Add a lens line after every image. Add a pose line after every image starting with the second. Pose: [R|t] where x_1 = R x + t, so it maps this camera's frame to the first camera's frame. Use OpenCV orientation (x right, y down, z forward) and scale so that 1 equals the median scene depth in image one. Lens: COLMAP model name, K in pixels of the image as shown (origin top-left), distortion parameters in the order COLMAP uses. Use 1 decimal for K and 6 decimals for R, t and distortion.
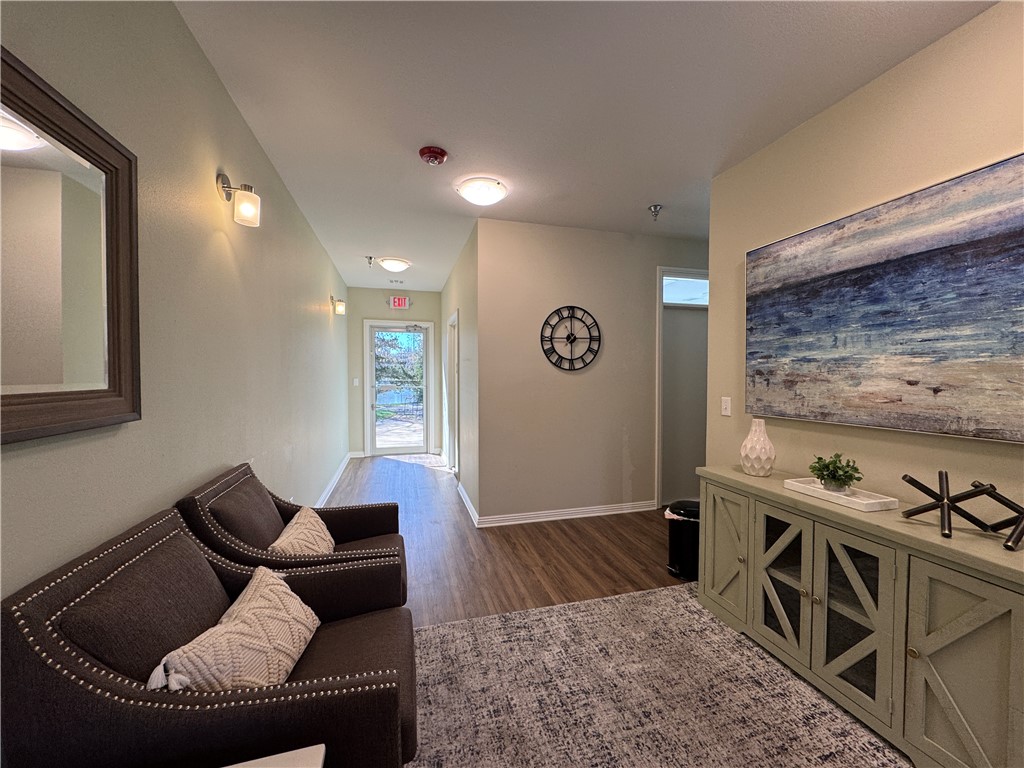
lens RADIAL K [[411.3, 0, 511.1], [0, 411.3, 382.0], [0, 0, 1]] dist [-0.000788, 0.000130]
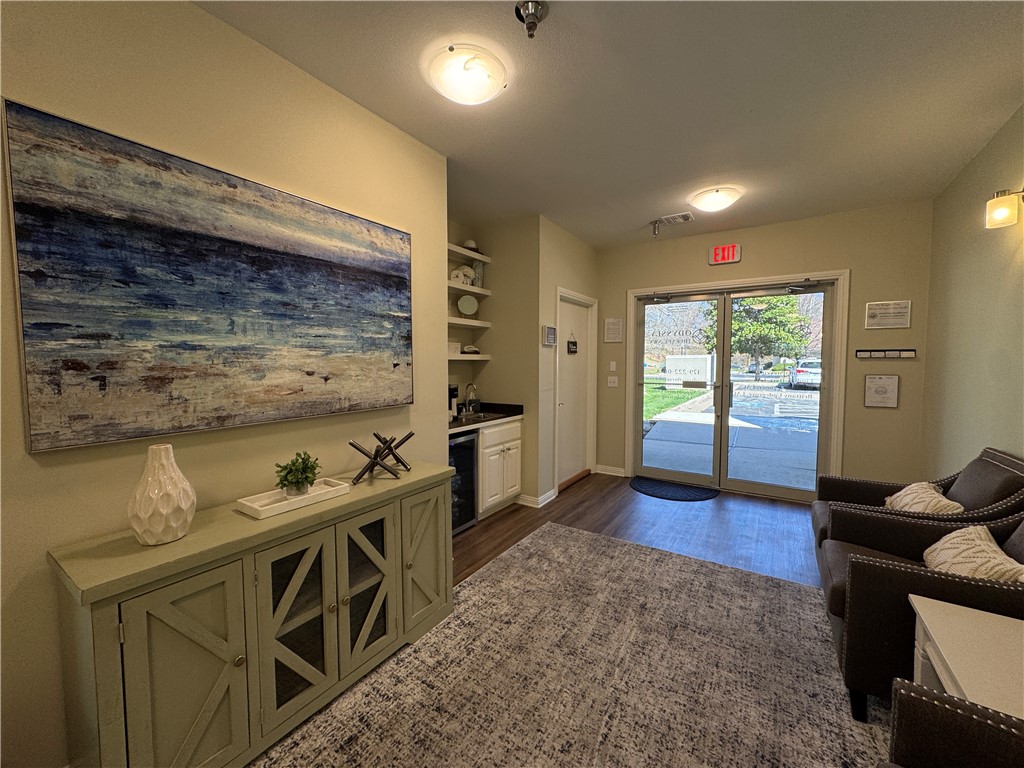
lens RADIAL K [[411.3, 0, 512.9], [0, 411.3, 380.4], [0, 0, 1]] dist [-0.000788, 0.000130]
pose [[-0.668047, -0.038645, 0.743115, -0.196060], [0.012429, 0.997932, 0.063069, -0.038331], [-0.744015, 0.051369, -0.666185, 1.208384]]
